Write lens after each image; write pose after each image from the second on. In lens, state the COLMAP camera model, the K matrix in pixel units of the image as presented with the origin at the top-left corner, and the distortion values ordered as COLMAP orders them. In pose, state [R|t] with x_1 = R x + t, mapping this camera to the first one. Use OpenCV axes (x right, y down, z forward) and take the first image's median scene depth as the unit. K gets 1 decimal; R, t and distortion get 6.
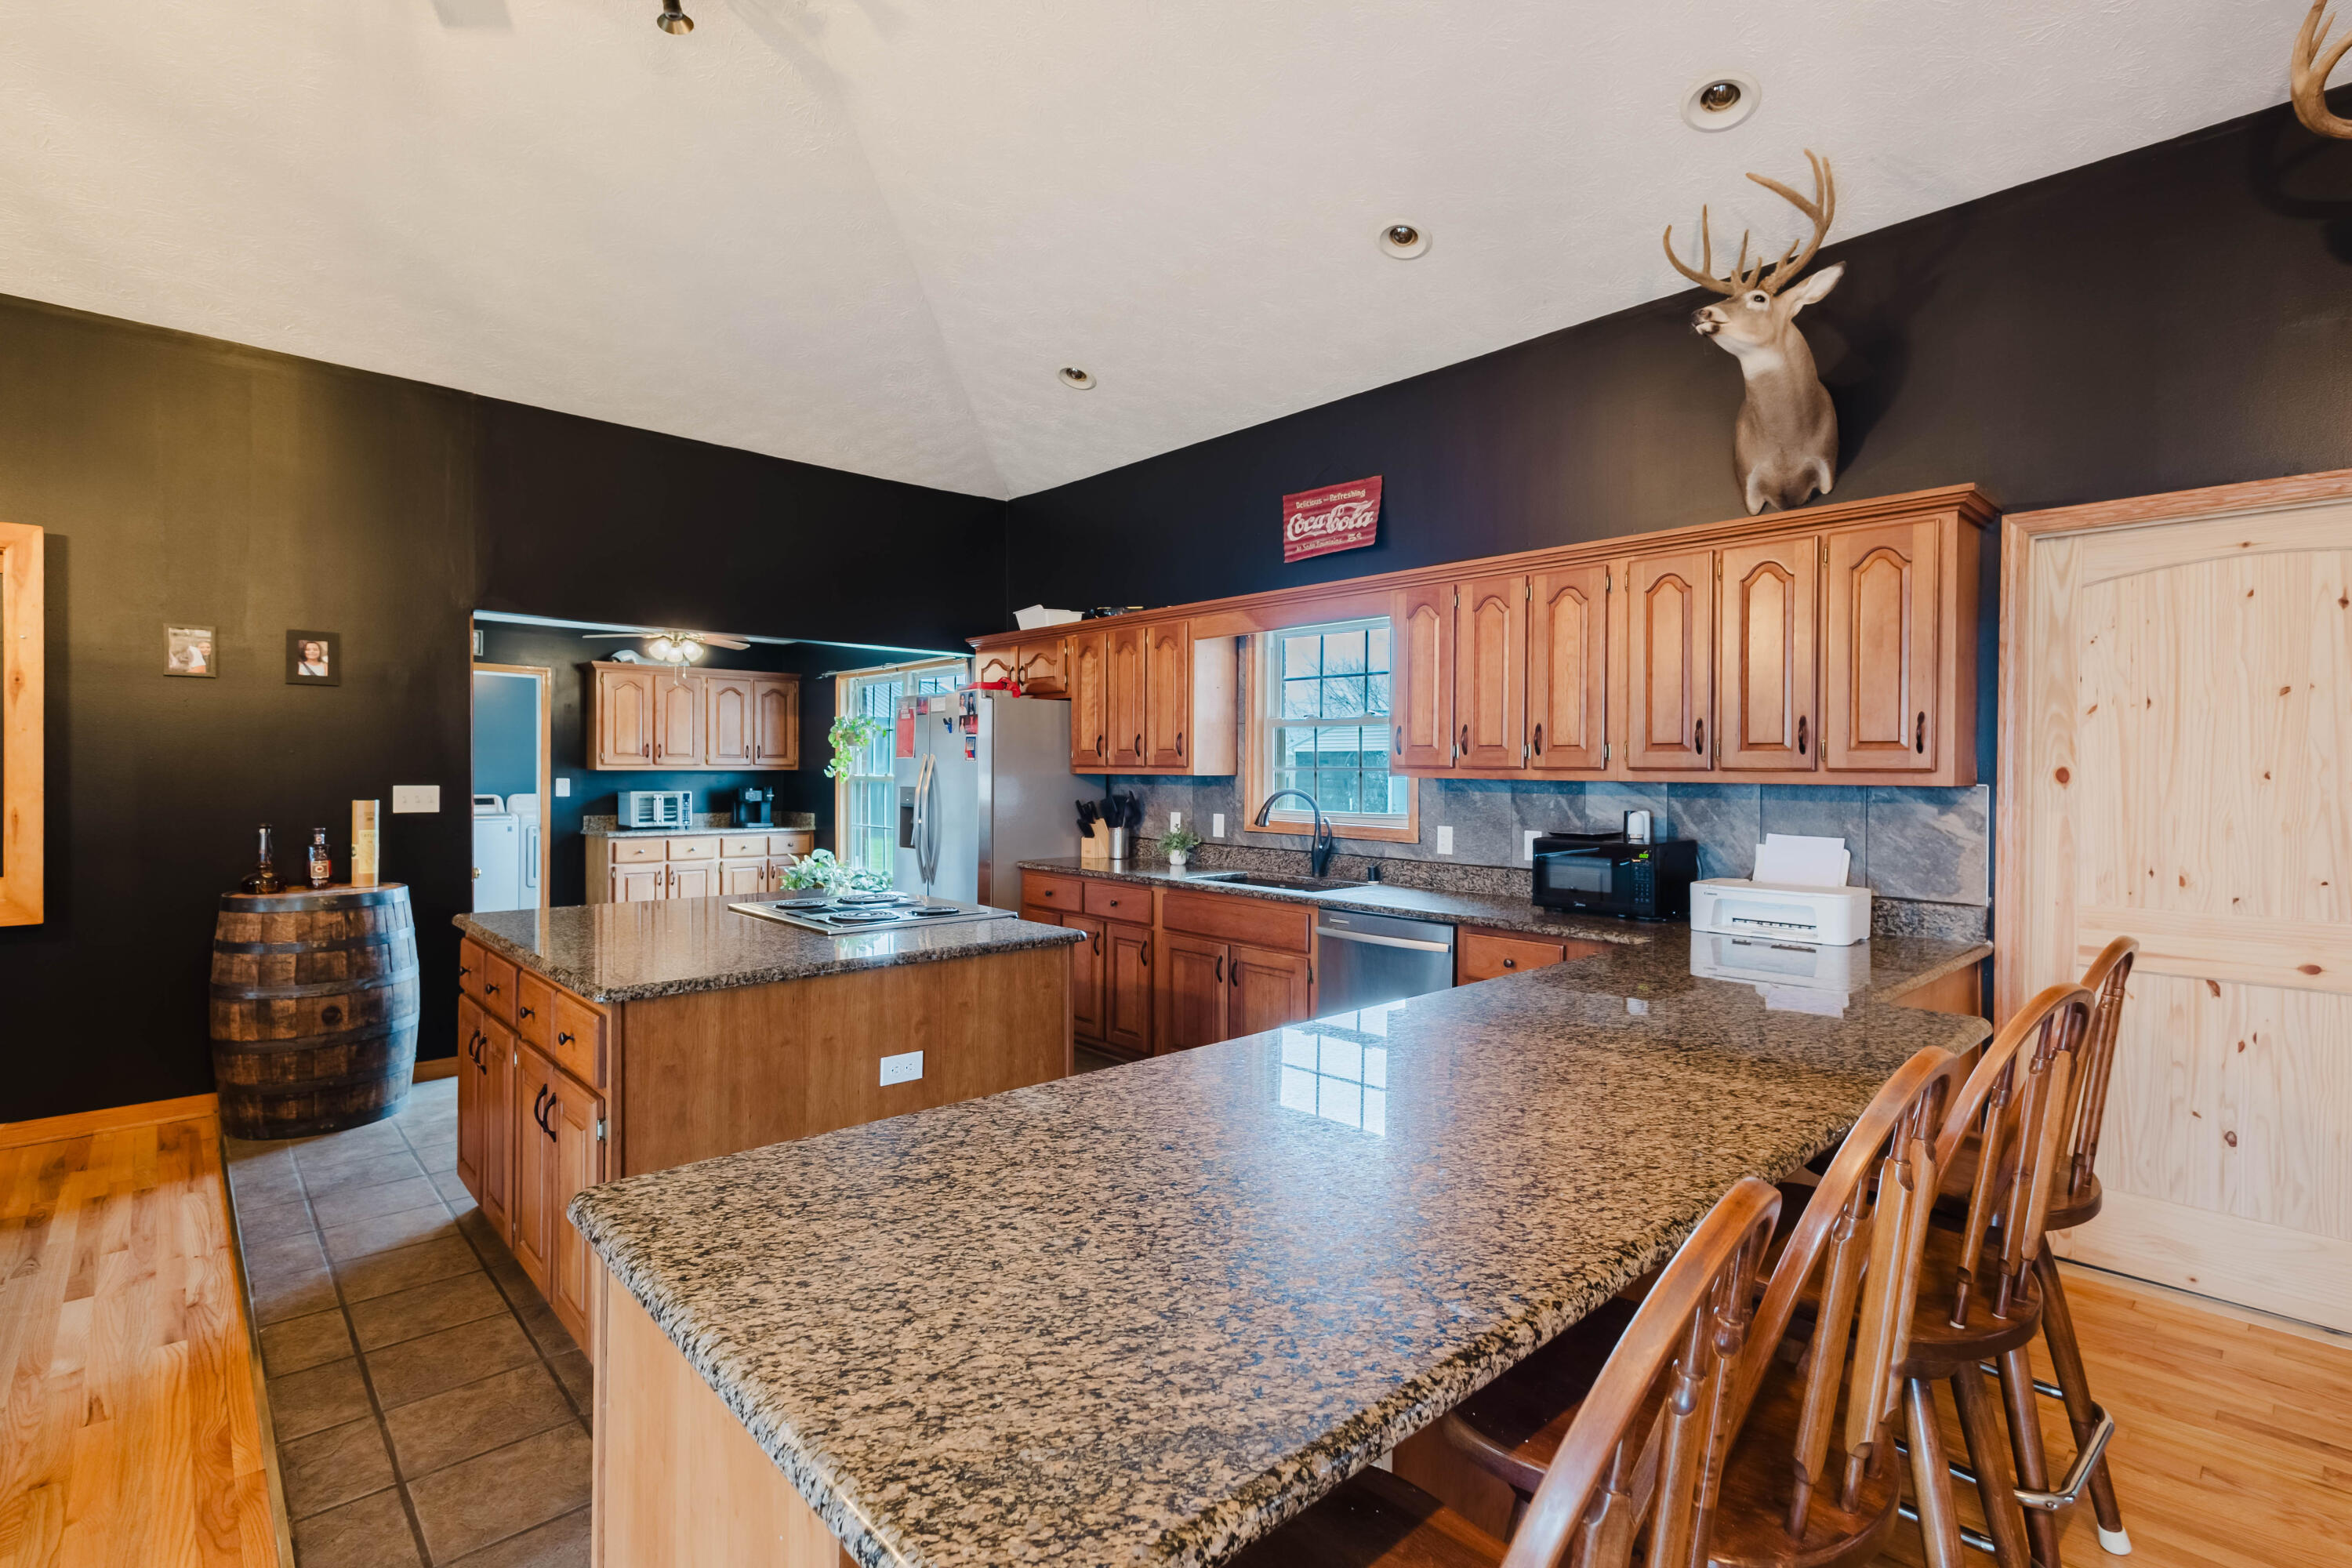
lens RADIAL K [[1088.0, 0, 1176.1], [0, 1088.0, 772.6], [0, 0, 1]] dist [0.016669, 0.000628]
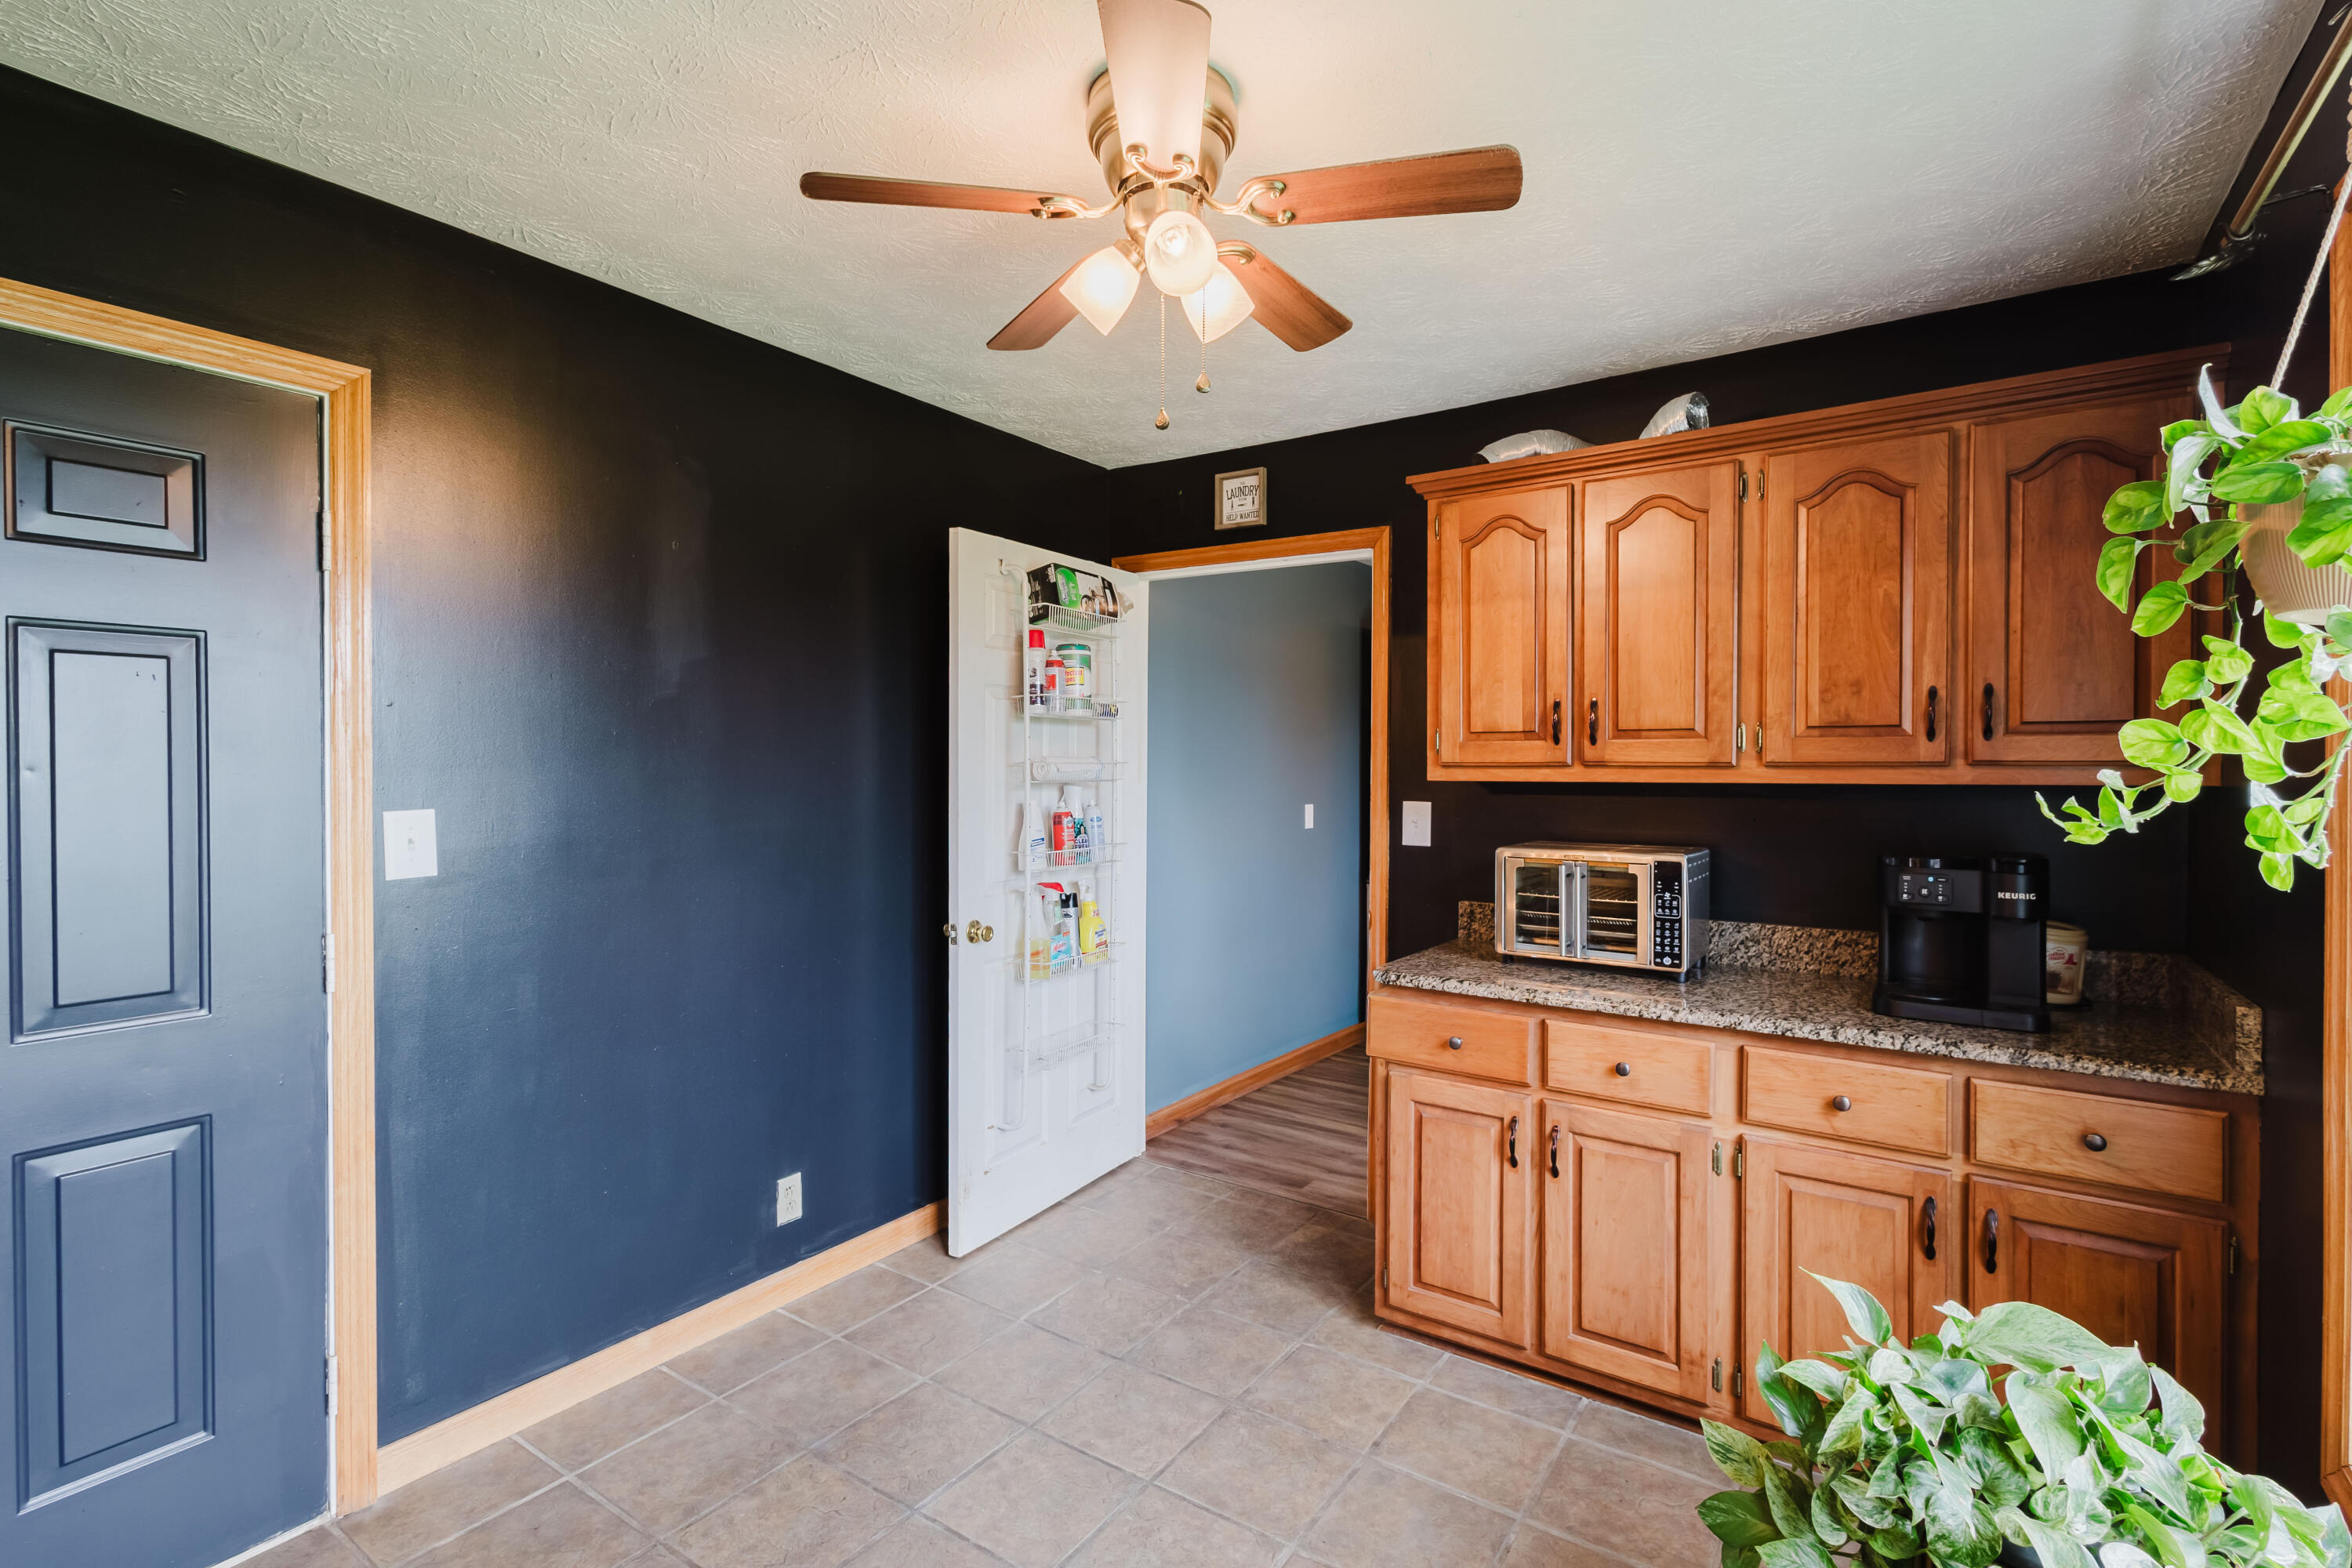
lens RADIAL K [[1088.0, 0, 1176.1], [0, 1088.0, 772.6], [0, 0, 1]] dist [0.016669, 0.000628]
pose [[0.221441, 0.002293, -0.975171, -0.332220], [-0.005249, 0.999986, 0.001159, -0.008318], [0.975160, 0.004862, 0.221450, 1.399116]]
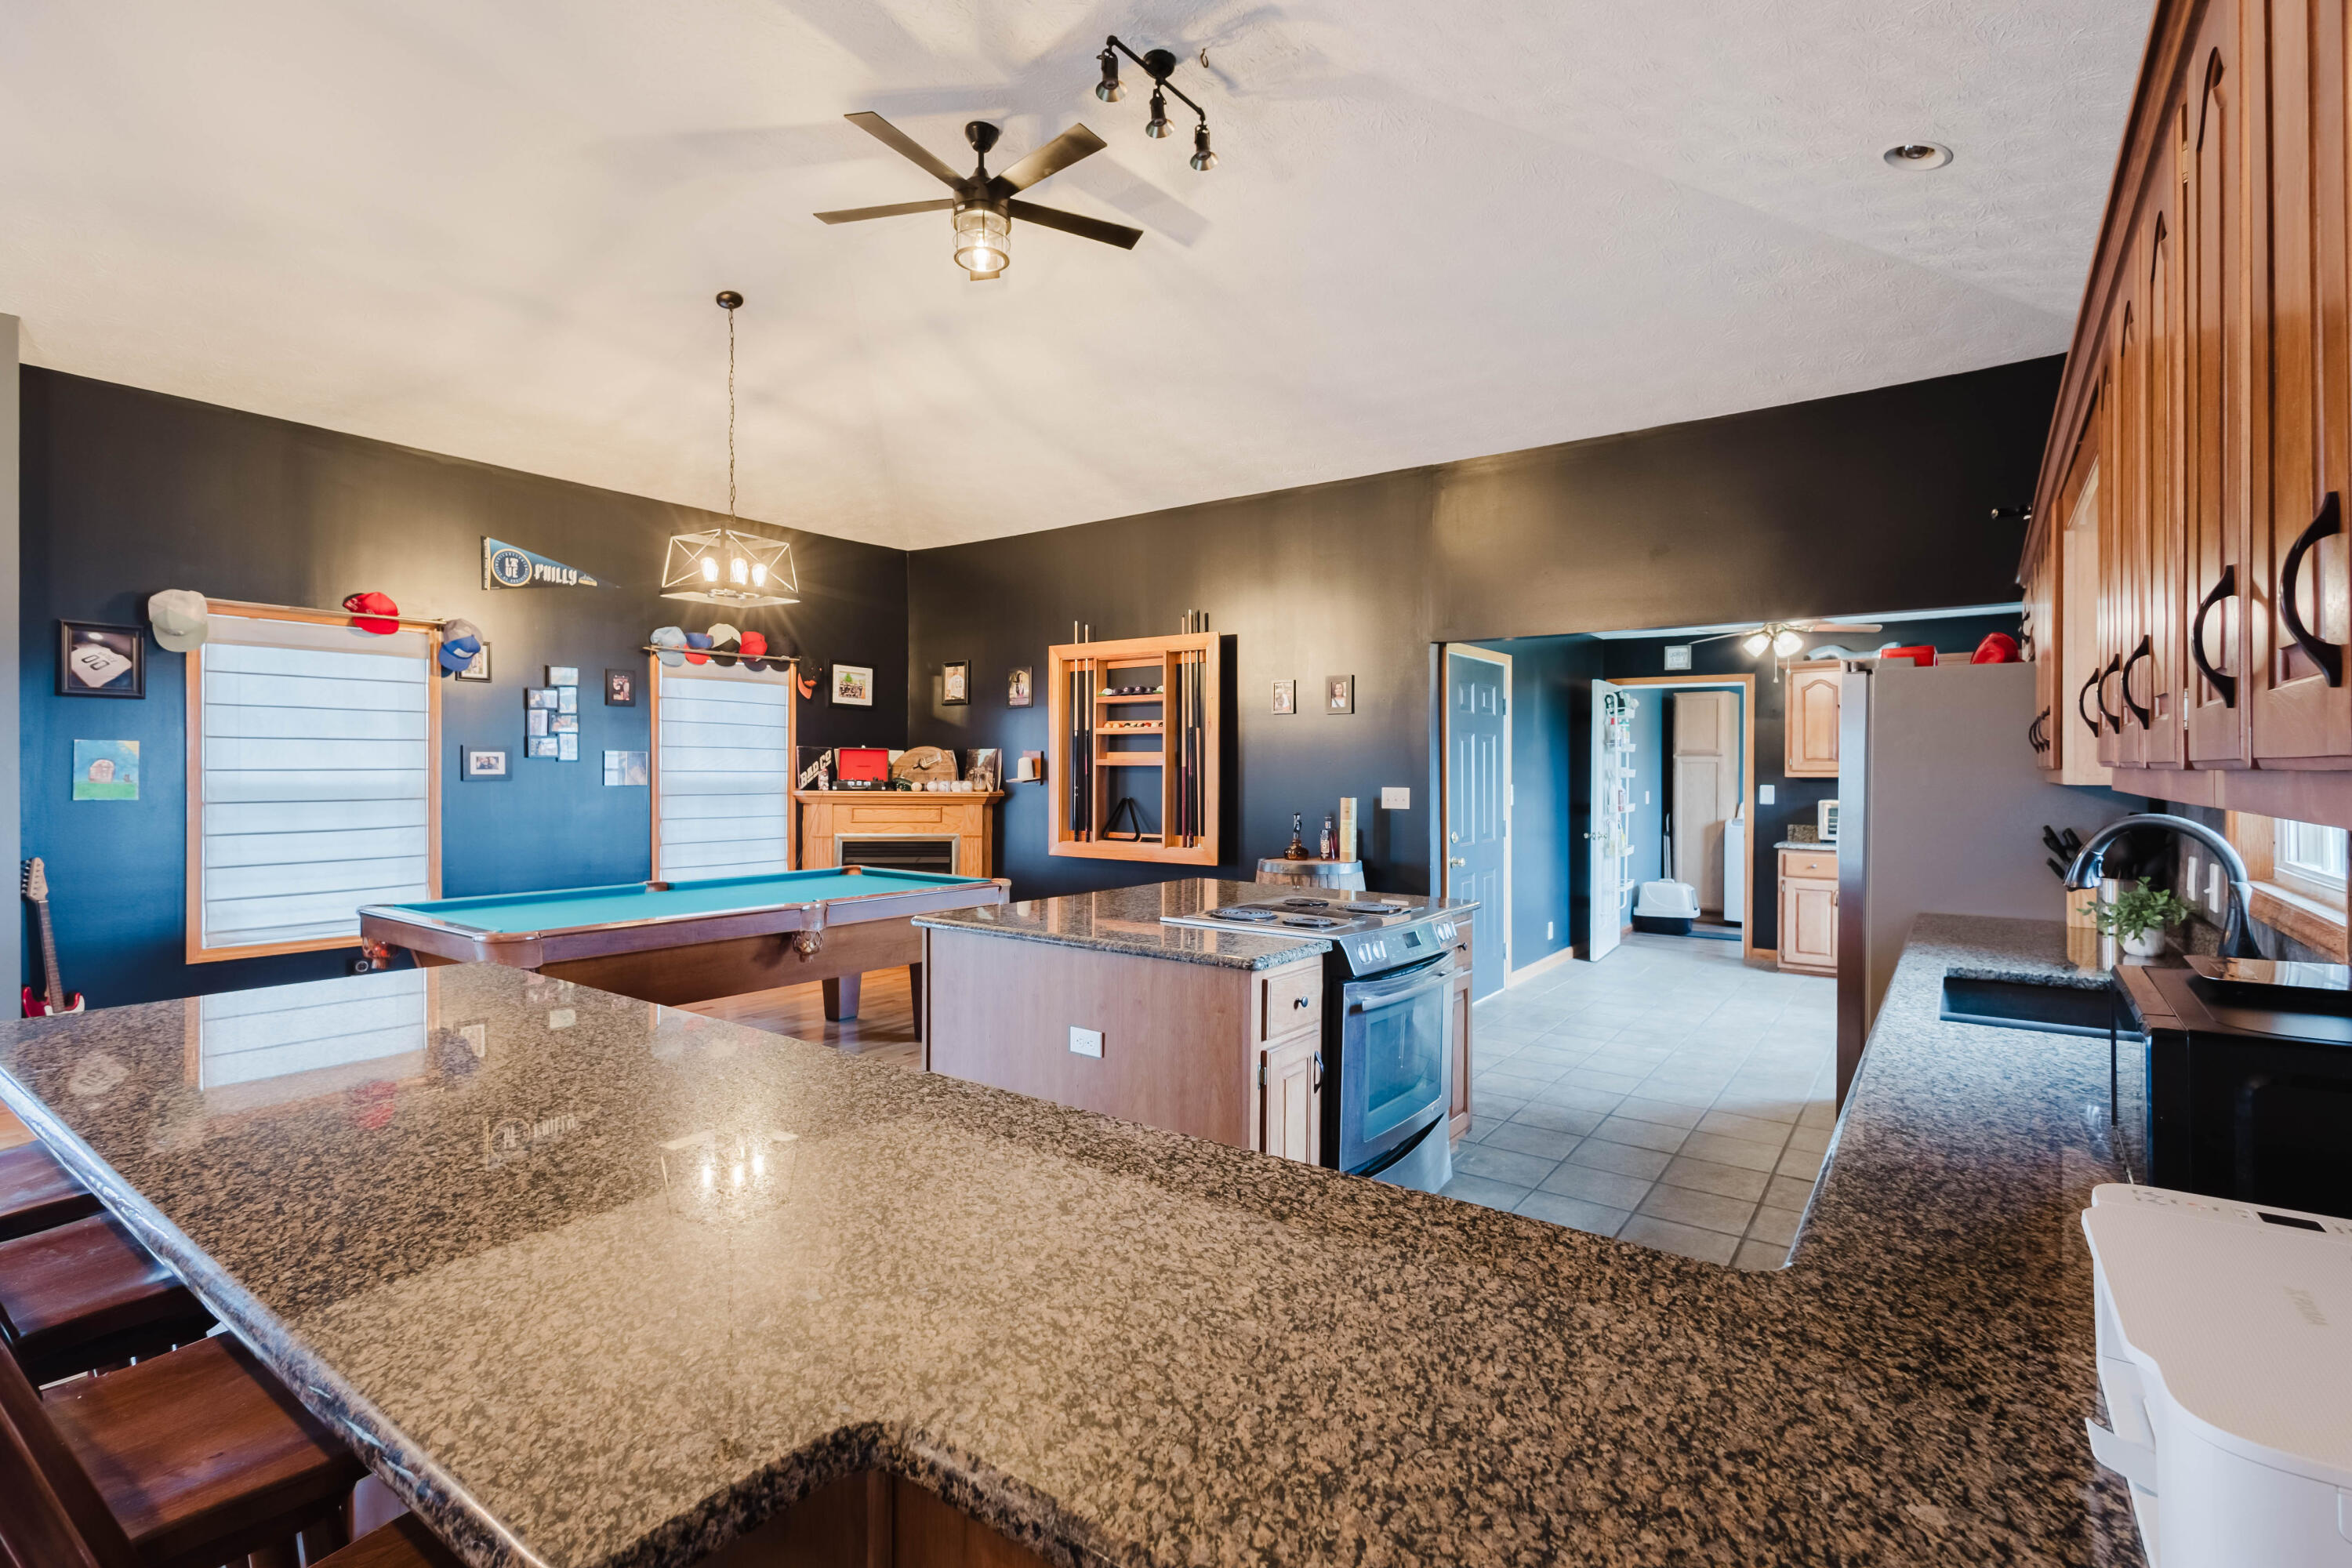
lens RADIAL K [[1083.9, 0, 1181.0], [0, 1083.9, 776.8], [0, 0, 1]] dist [-0.001250, -0.000509]
pose [[0.205559, 0.000659, -0.978645, 0.470980], [-0.006167, 0.999981, -0.000621, 0.002188], [0.978625, 0.006163, 0.205559, 0.489721]]
